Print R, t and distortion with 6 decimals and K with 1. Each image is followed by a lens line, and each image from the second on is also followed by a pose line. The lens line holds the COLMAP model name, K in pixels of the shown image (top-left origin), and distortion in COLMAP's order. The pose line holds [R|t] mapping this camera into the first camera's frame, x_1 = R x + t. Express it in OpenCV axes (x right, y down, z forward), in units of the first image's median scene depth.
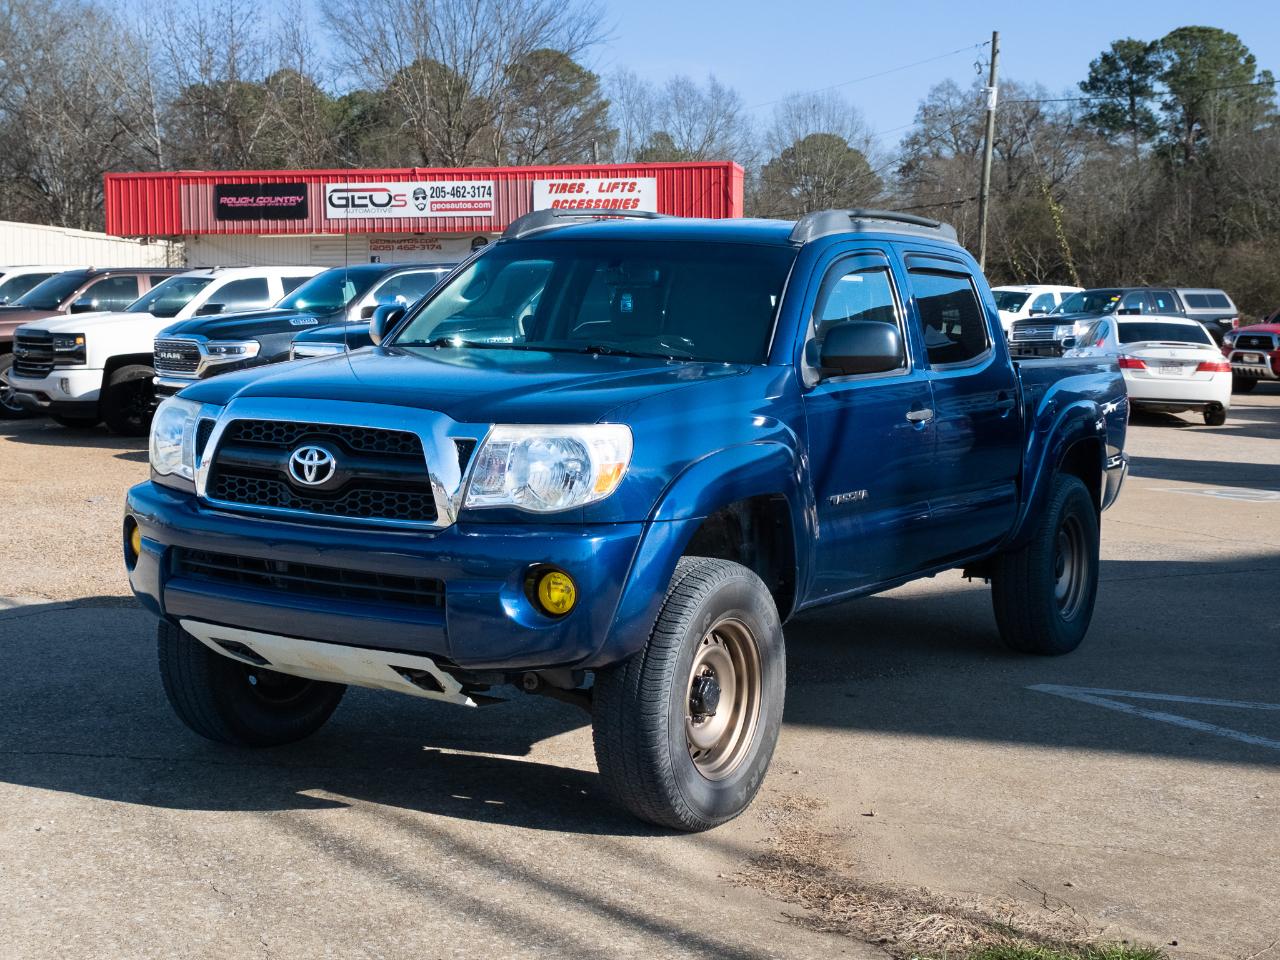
lens RADIAL K [[1911.1, 0, 587.7], [0, 1911.1, 481.7], [0, 0, 1]] dist [0.013369, -0.014839]
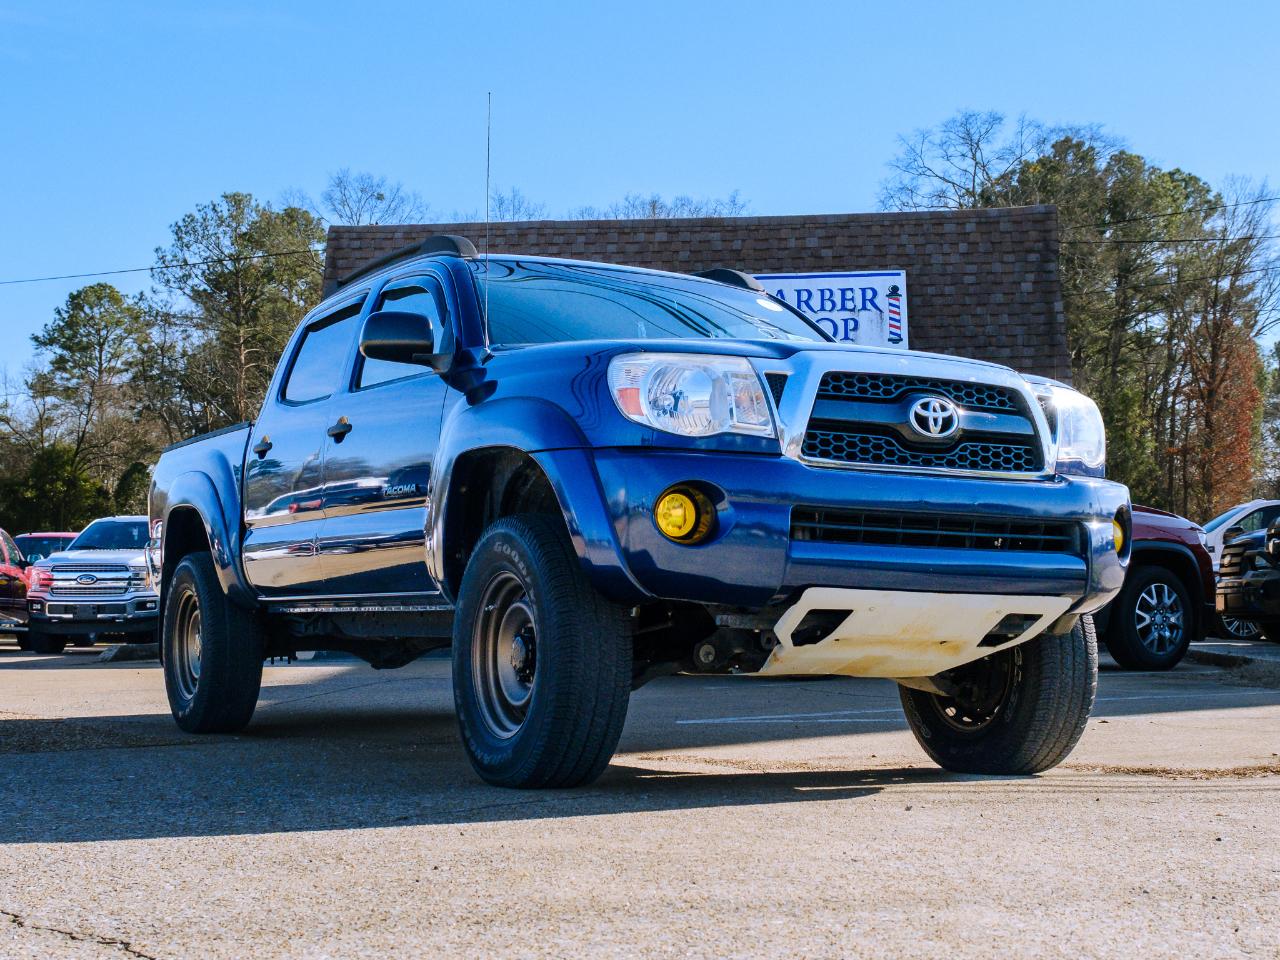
lens RADIAL K [[1858.1, 0, 638.6], [0, 1858.1, 495.5], [0, 0, 1]] dist [0.019054, 0.012277]
pose [[0.515993, 0.038123, 0.855744, -1.010010], [0.082280, 0.992184, -0.093814, 0.105282], [-0.852632, 0.118818, 0.508823, 0.629255]]
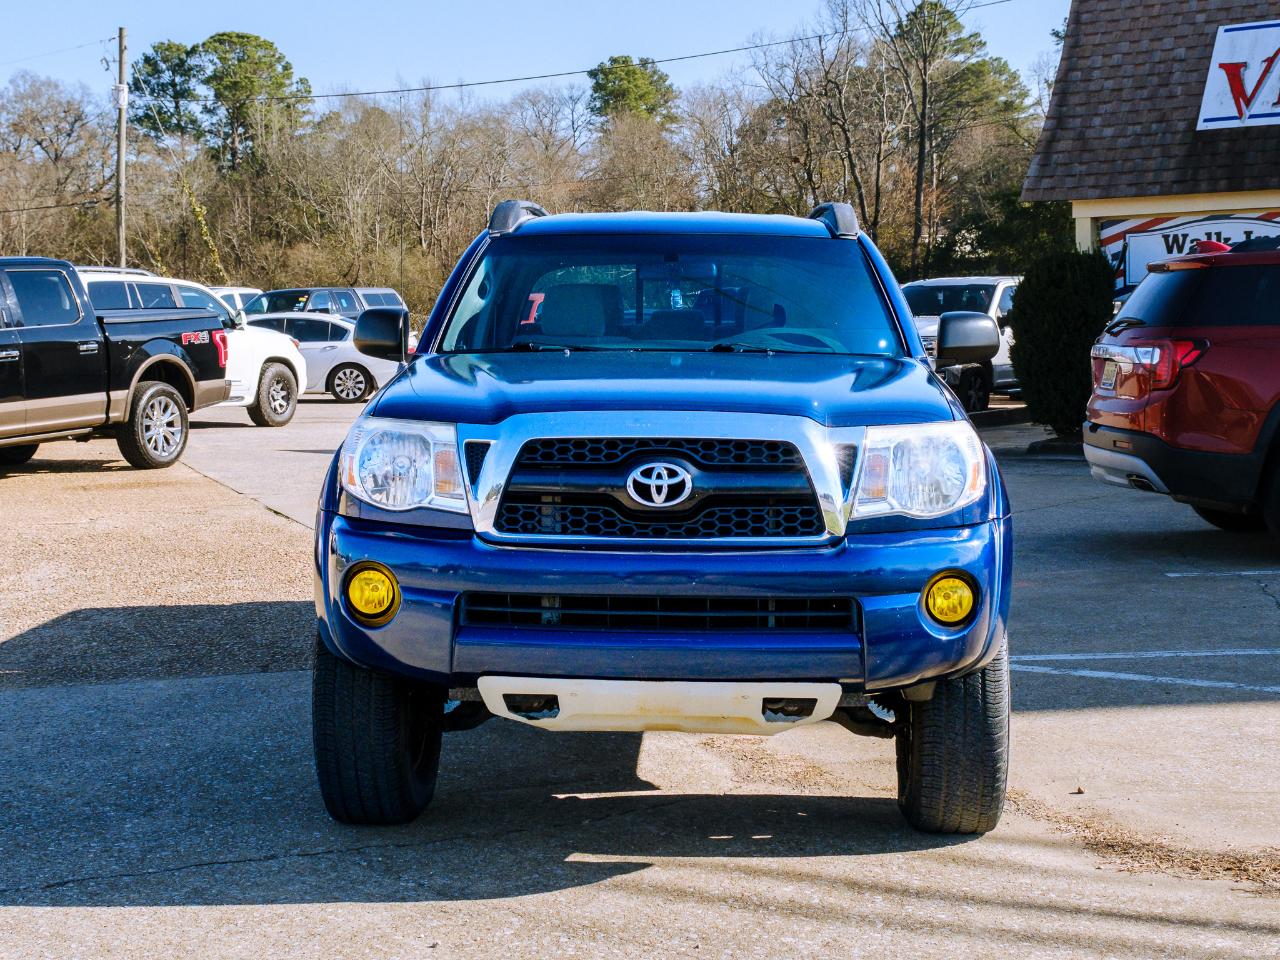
lens RADIAL K [[1931.5, 0, 640.0], [0, 1931.5, 480.0], [0, 0, 1]] dist [0.008991, -0.035314]
pose [[0.875748, -0.063495, 0.478574, -0.564544], [0.065052, 0.997793, 0.013343, -0.022732], [-0.478365, 0.019447, 0.877946, 0.210836]]
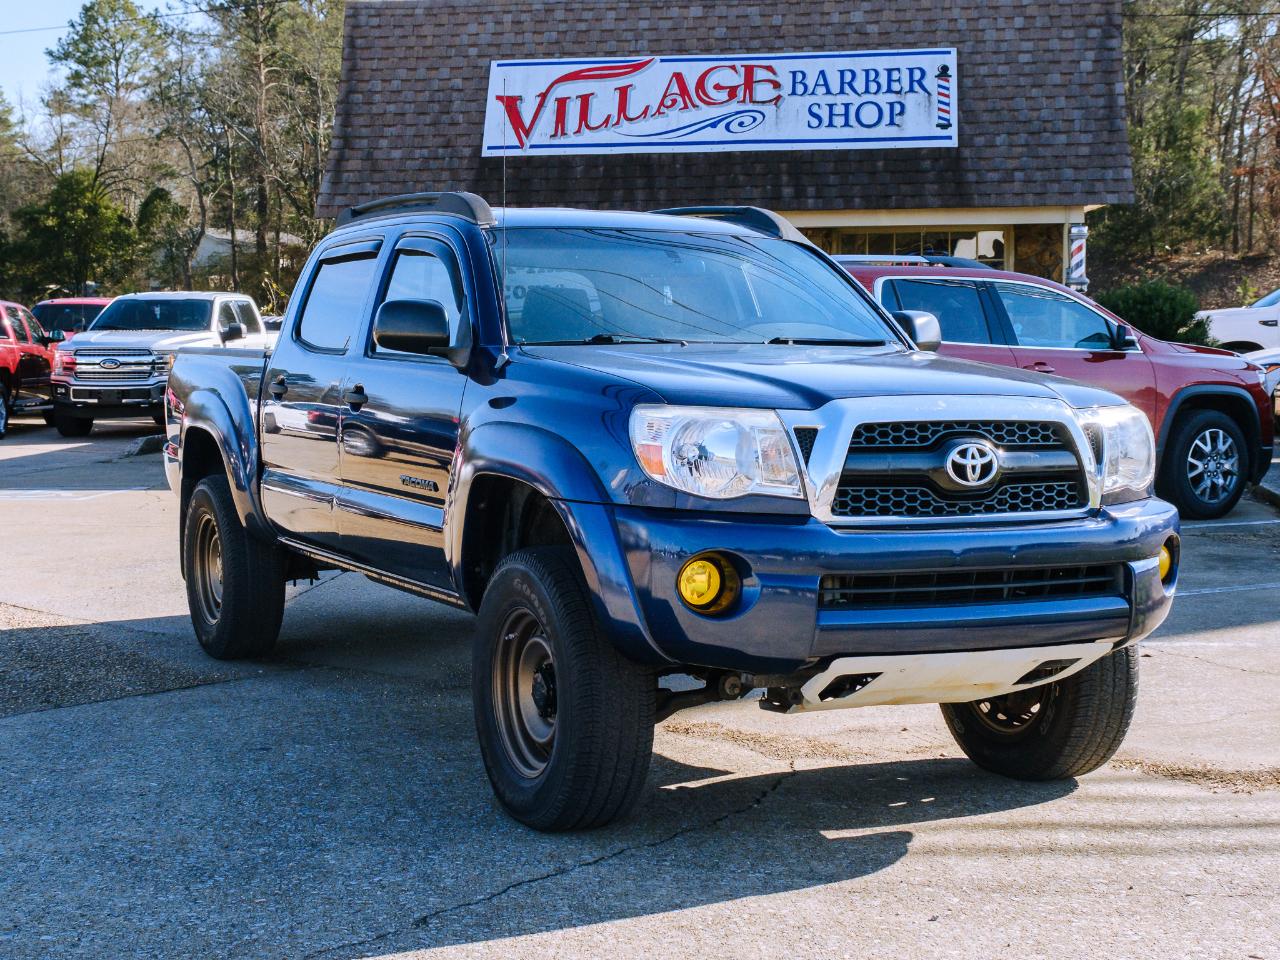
lens RADIAL K [[1911.1, 0, 587.7], [0, 1911.1, 481.7], [0, 0, 1]] dist [0.013369, -0.014839]
pose [[0.554249, -0.079988, 0.828499, -0.996129], [0.082974, 0.995723, 0.040624, -0.052471], [-0.828205, 0.046228, 0.558515, 0.615305]]
